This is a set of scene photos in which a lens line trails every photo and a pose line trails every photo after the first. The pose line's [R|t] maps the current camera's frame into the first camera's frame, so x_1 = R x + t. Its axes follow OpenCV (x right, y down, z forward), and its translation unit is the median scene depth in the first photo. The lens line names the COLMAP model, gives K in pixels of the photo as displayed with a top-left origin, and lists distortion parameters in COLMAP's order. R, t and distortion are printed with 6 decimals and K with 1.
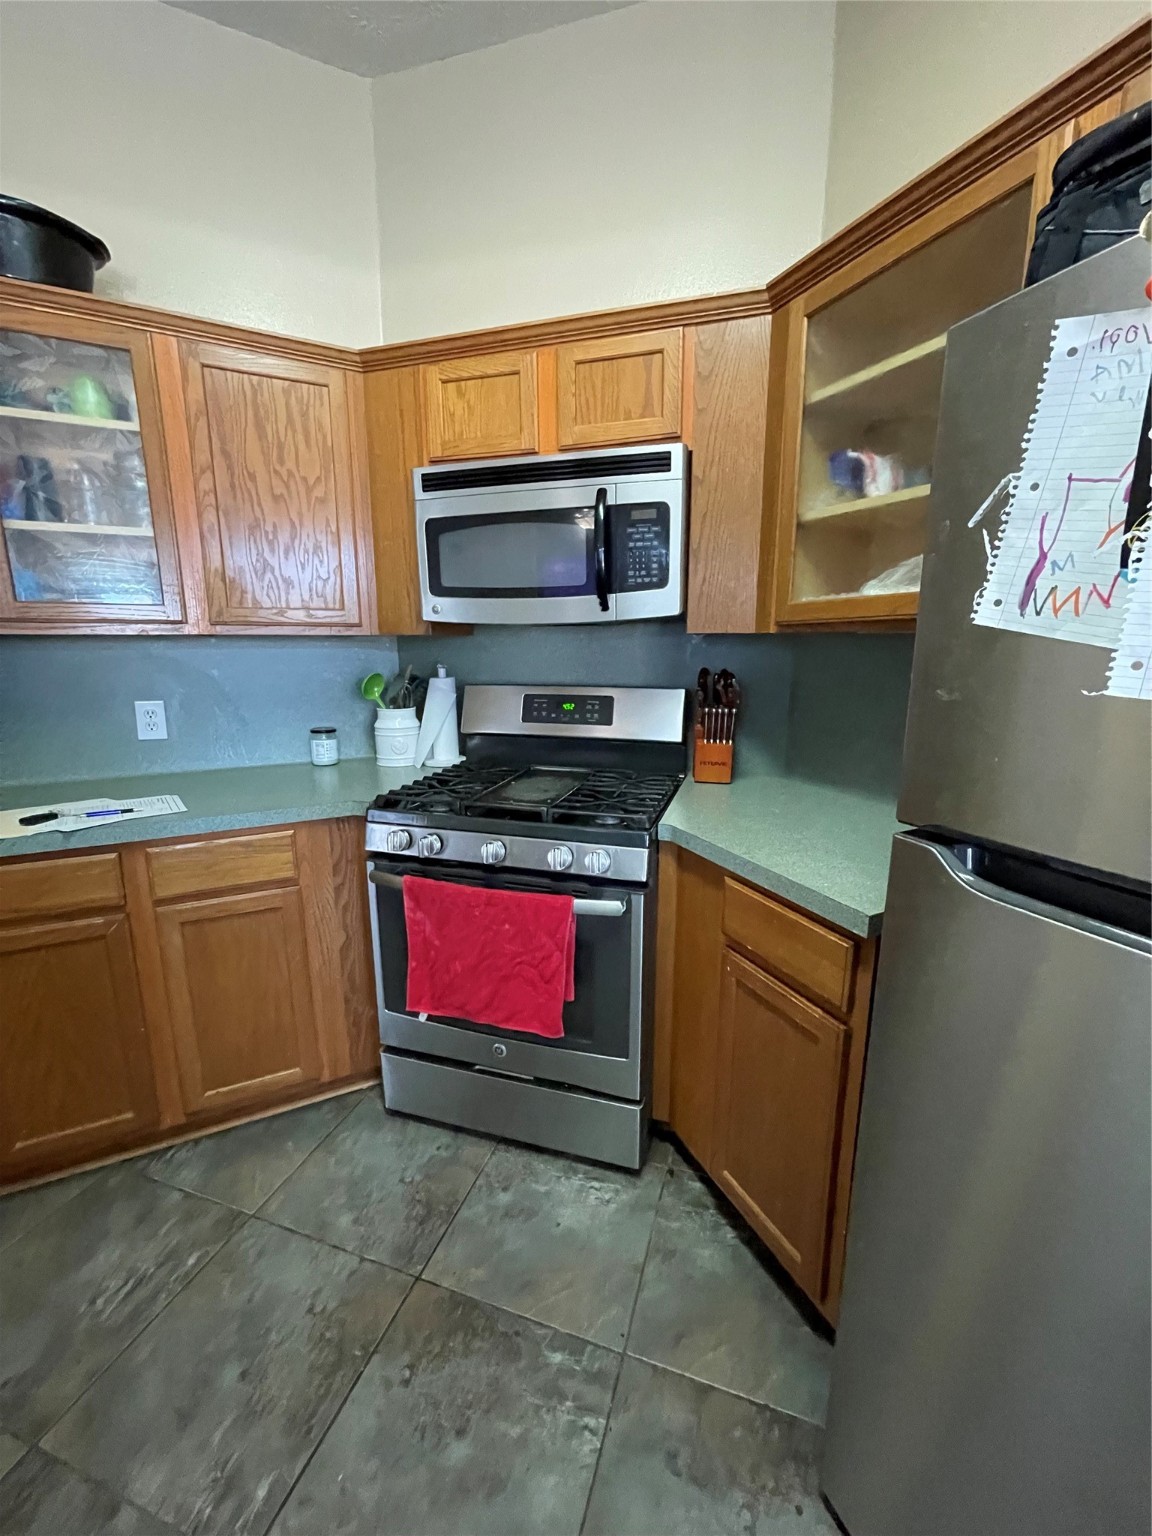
lens RADIAL K [[614.8, 0, 576.0], [0, 614.8, 768.0], [0, 0, 1]] dist [-0.009224, 0.000109]
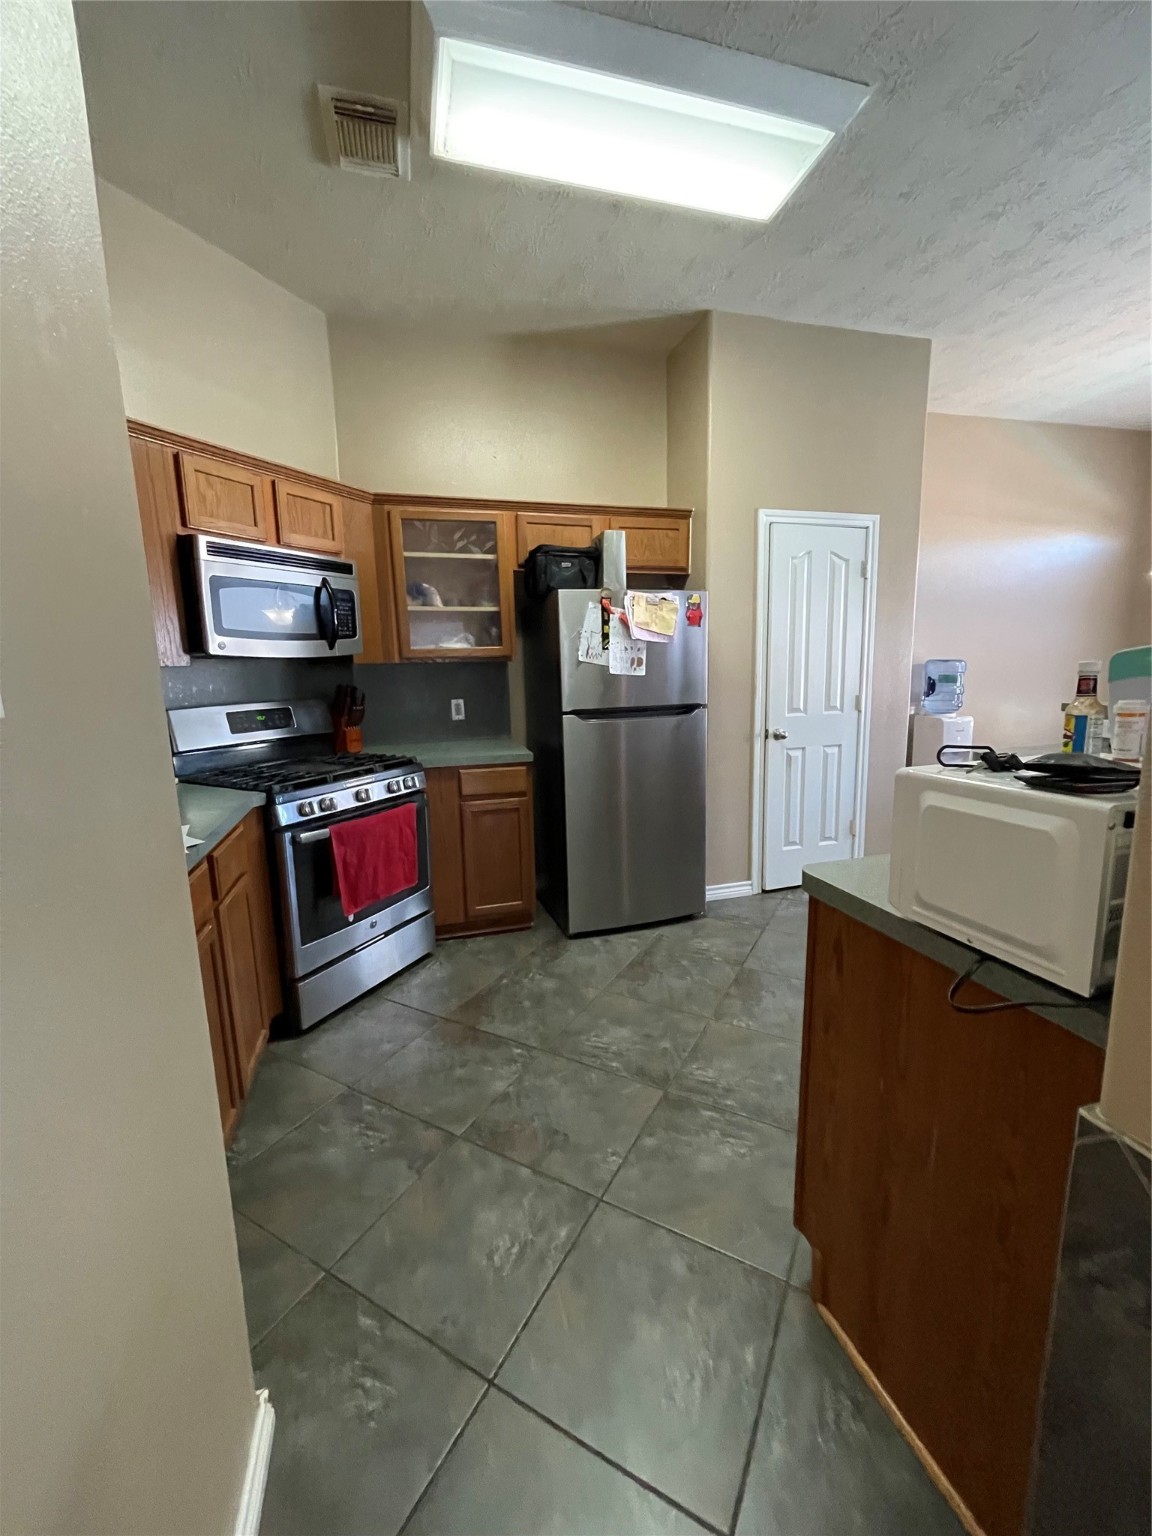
lens RADIAL K [[614.8, 0, 576.0], [0, 614.8, 768.0], [0, 0, 1]] dist [-0.009224, 0.000109]
pose [[0.187796, -0.168266, 0.967687, -1.461812], [0.215299, 0.968308, 0.126592, -0.018529], [-0.958321, 0.184568, 0.218072, 0.075871]]
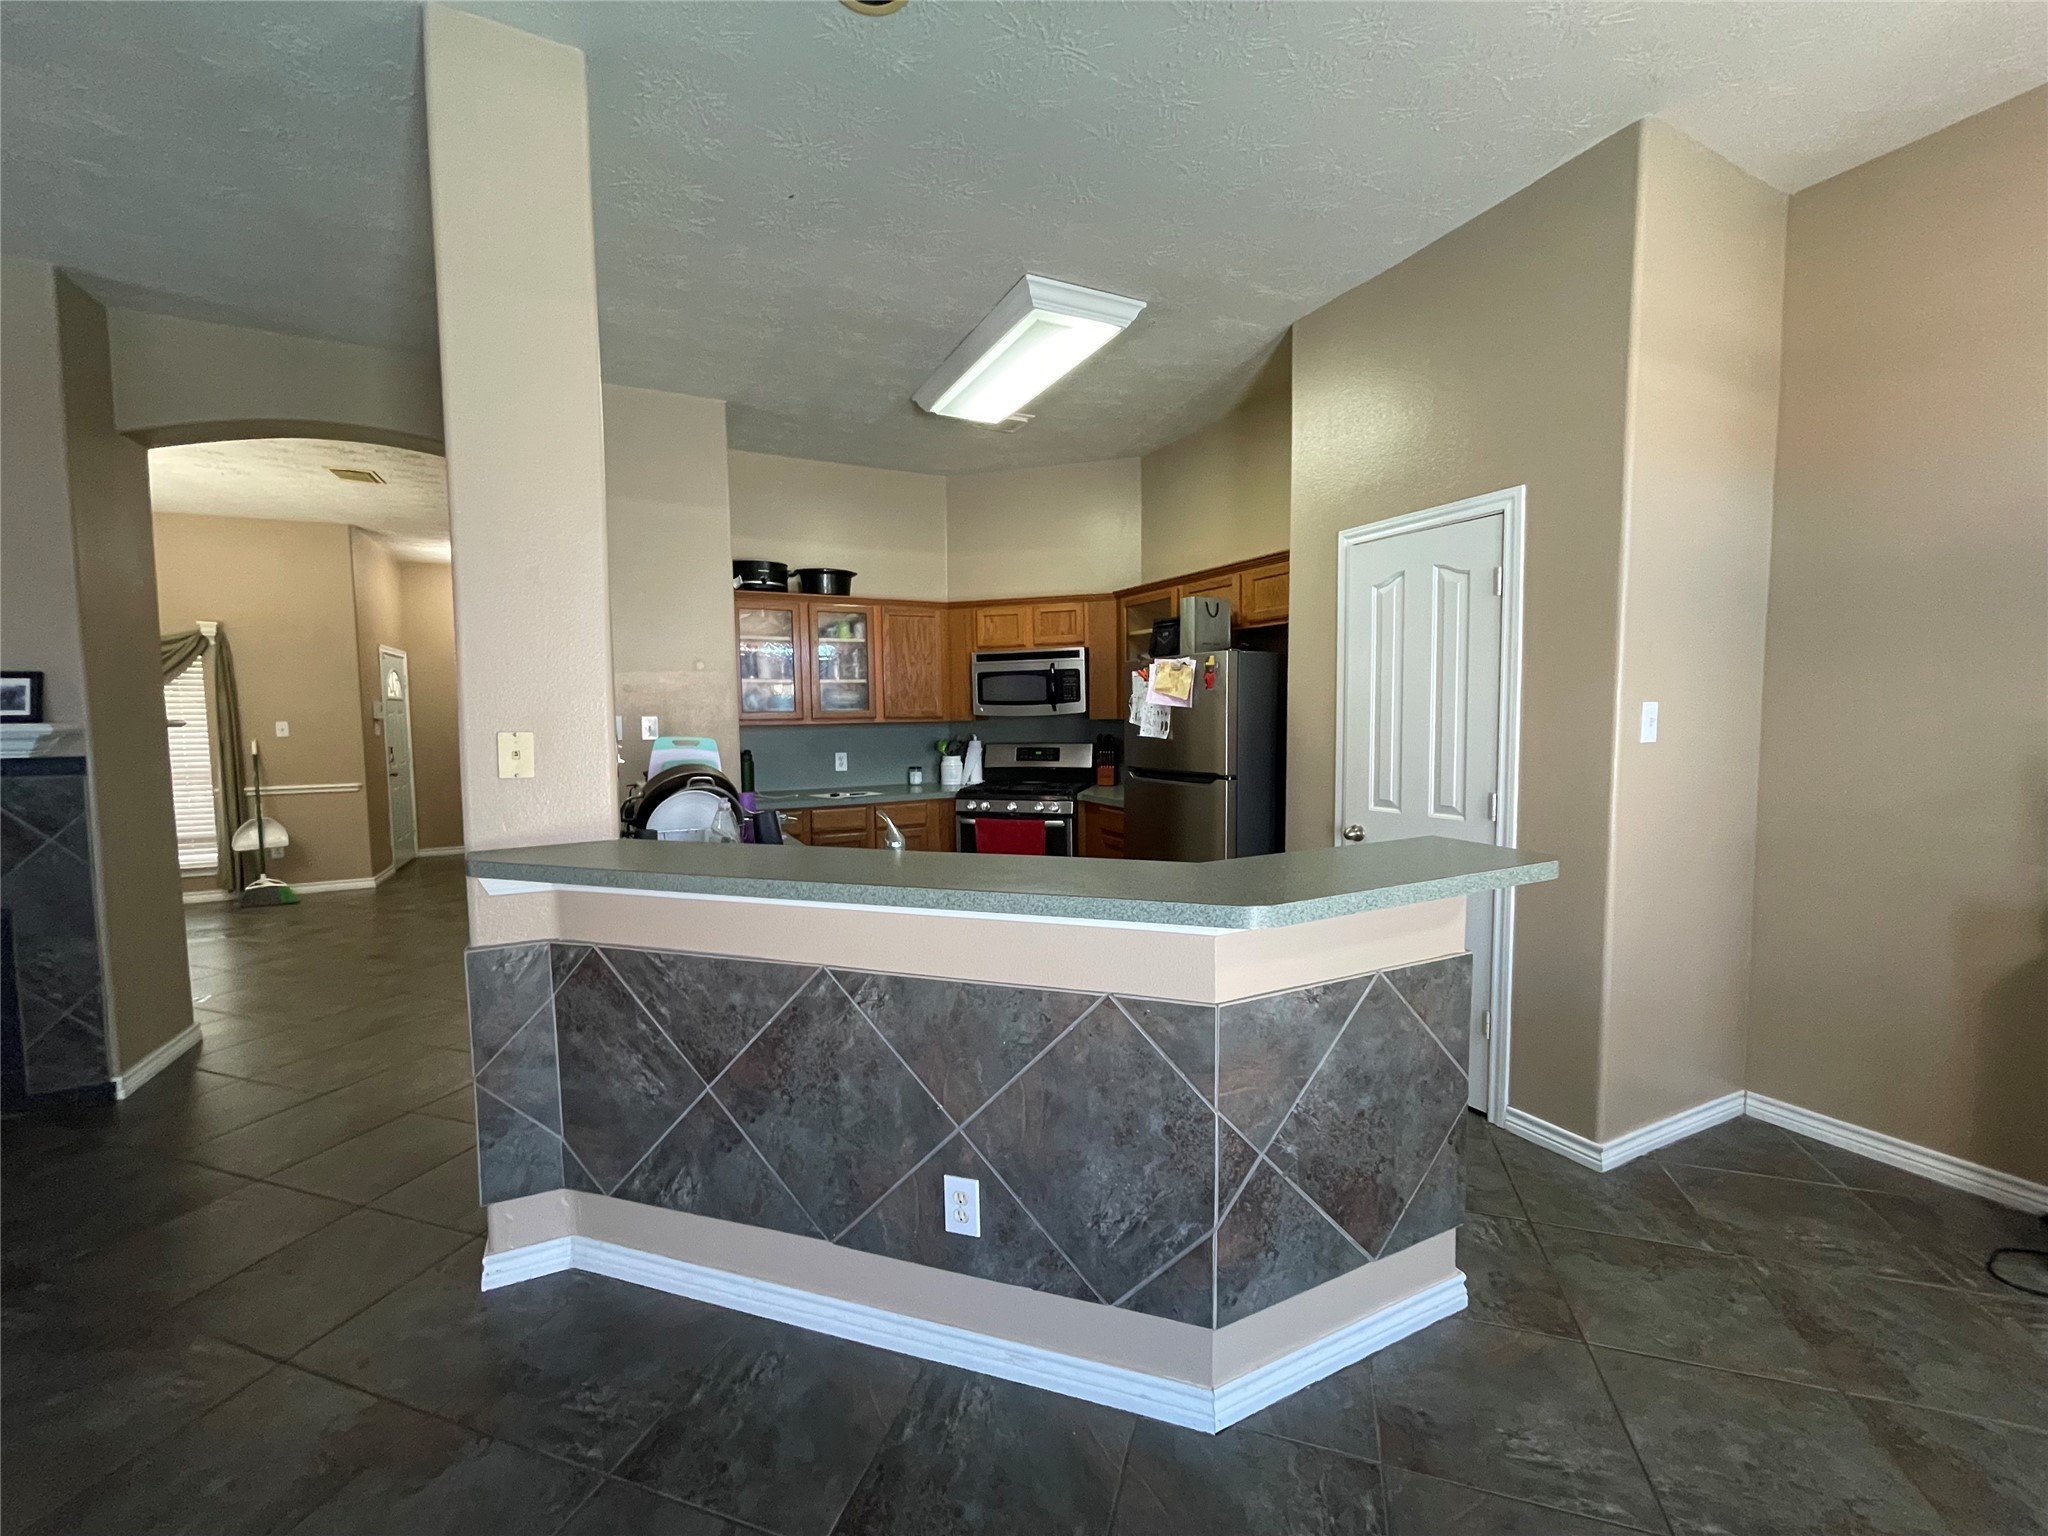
lens RADIAL K [[819.8, 0, 1024.0], [0, 819.8, 768.0], [0, 0, 1]] dist [-0.009224, 0.000109]
pose [[0.999859, -0.016179, 0.004583, -0.091136], [0.016632, 0.991675, -0.127684, 0.371032], [-0.002479, 0.127743, 0.991804, -2.136689]]
